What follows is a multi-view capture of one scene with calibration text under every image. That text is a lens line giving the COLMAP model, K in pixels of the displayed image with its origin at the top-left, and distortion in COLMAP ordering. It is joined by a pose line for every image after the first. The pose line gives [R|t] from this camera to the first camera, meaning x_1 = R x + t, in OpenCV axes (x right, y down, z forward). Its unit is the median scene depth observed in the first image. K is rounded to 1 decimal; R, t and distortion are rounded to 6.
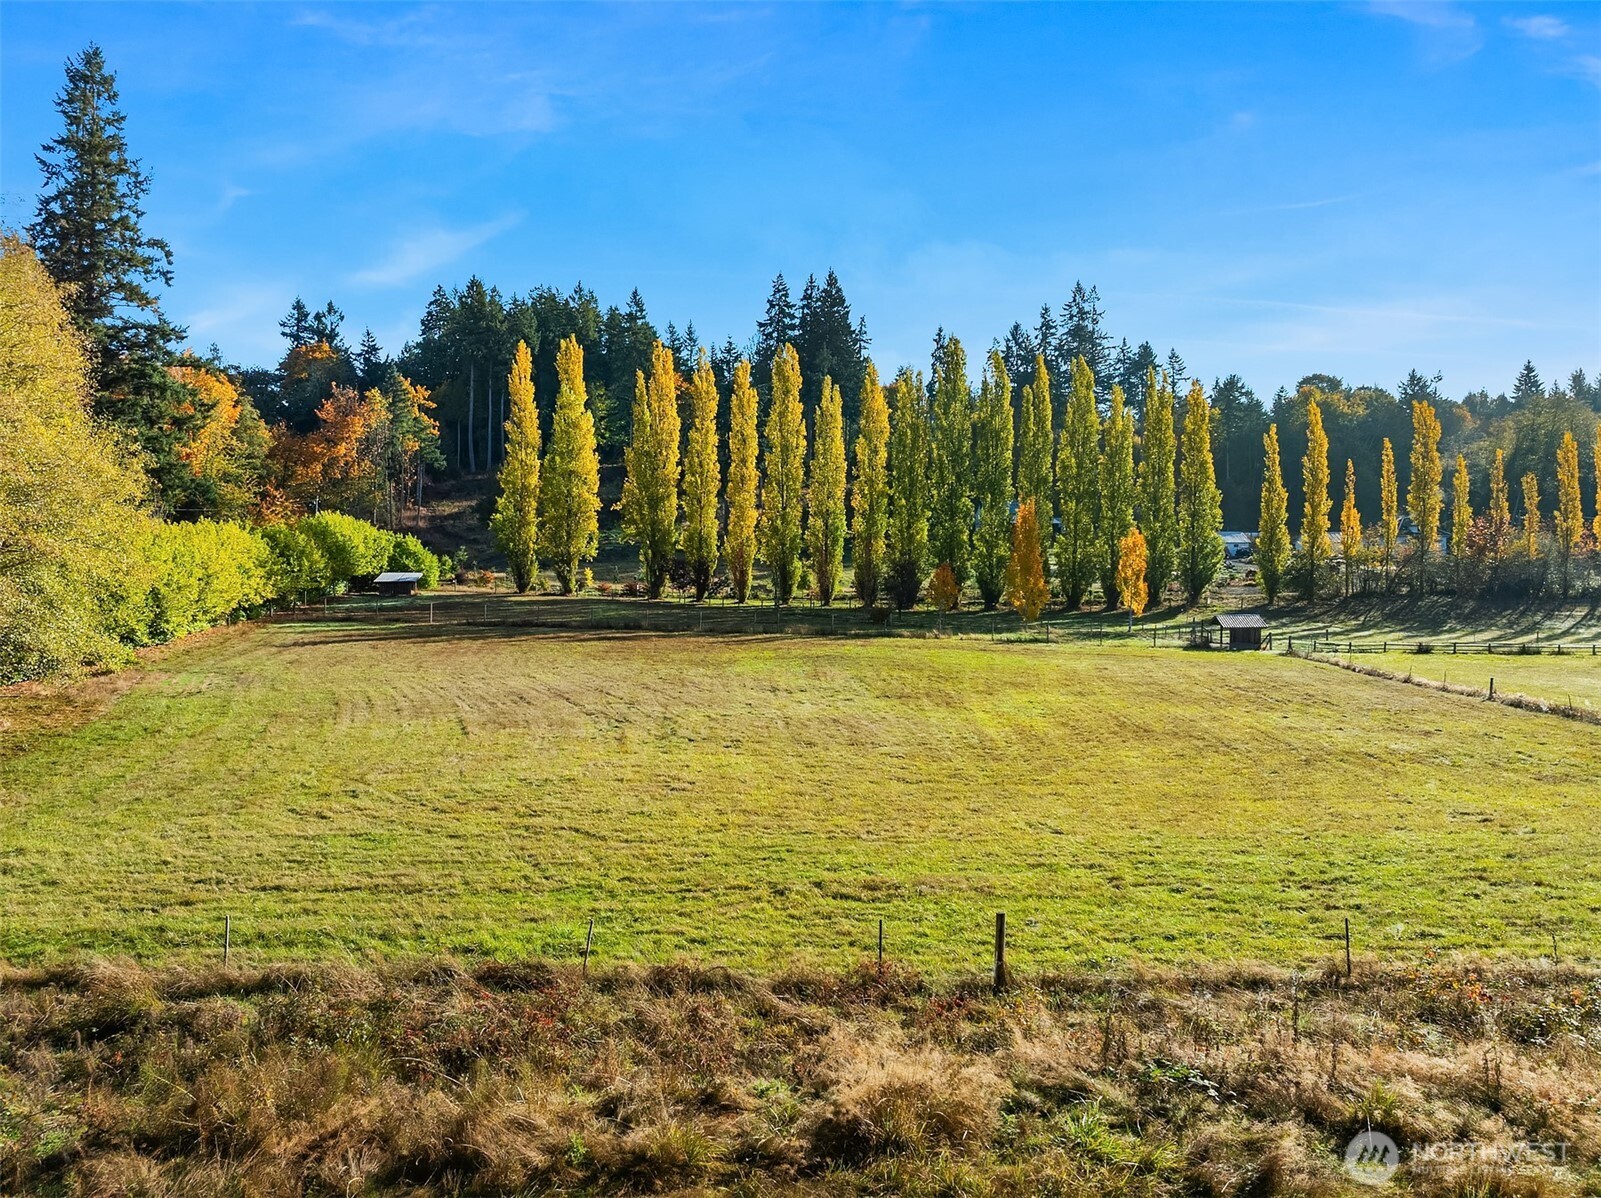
lens RADIAL K [[1200.7, 0, 800.5], [0, 1200.7, 599.0], [0, 0, 1]] dist [-0.003736, -0.005642]
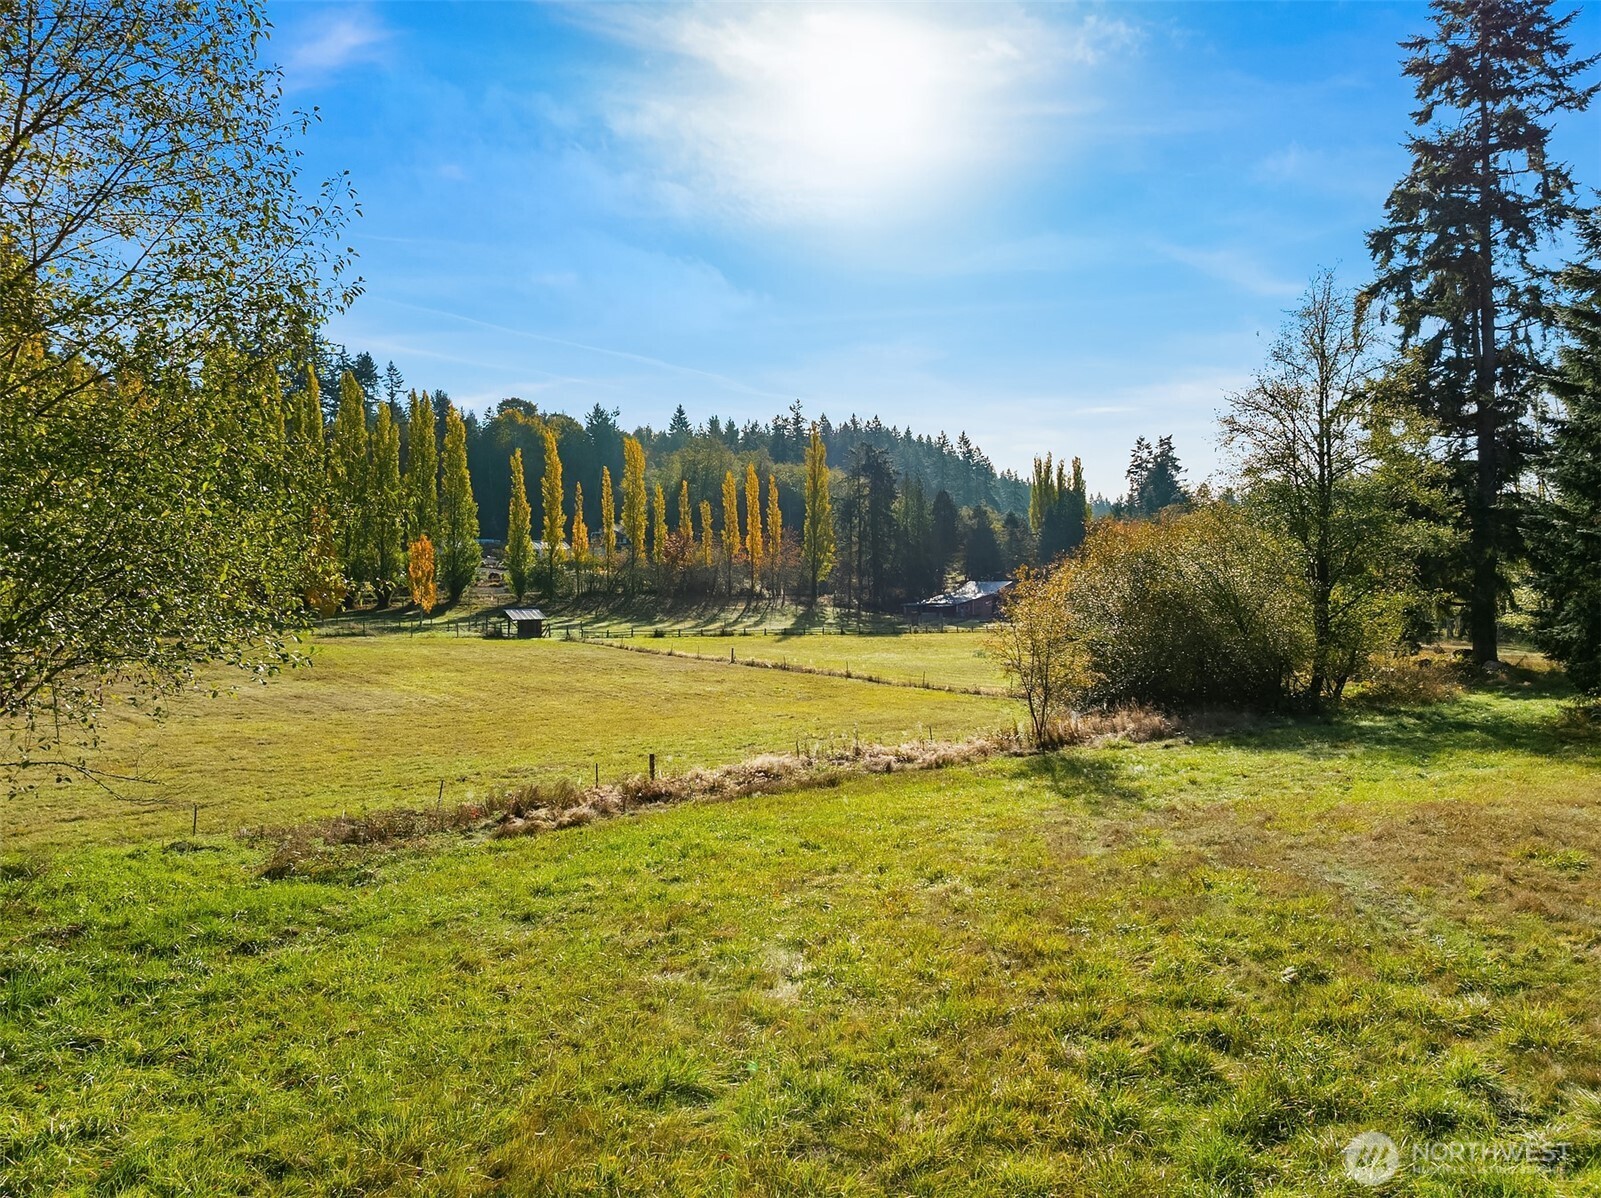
lens RADIAL K [[1176.9, 0, 800.5], [0, 1176.9, 599.0], [0, 0, 1]] dist [-0.042475, 0.035615]
pose [[0.788791, -0.003621, 0.614651, -0.095047], [0.004538, 0.999990, 0.000068, 0.002485], [-0.614645, 0.002736, 0.788799, -0.072425]]
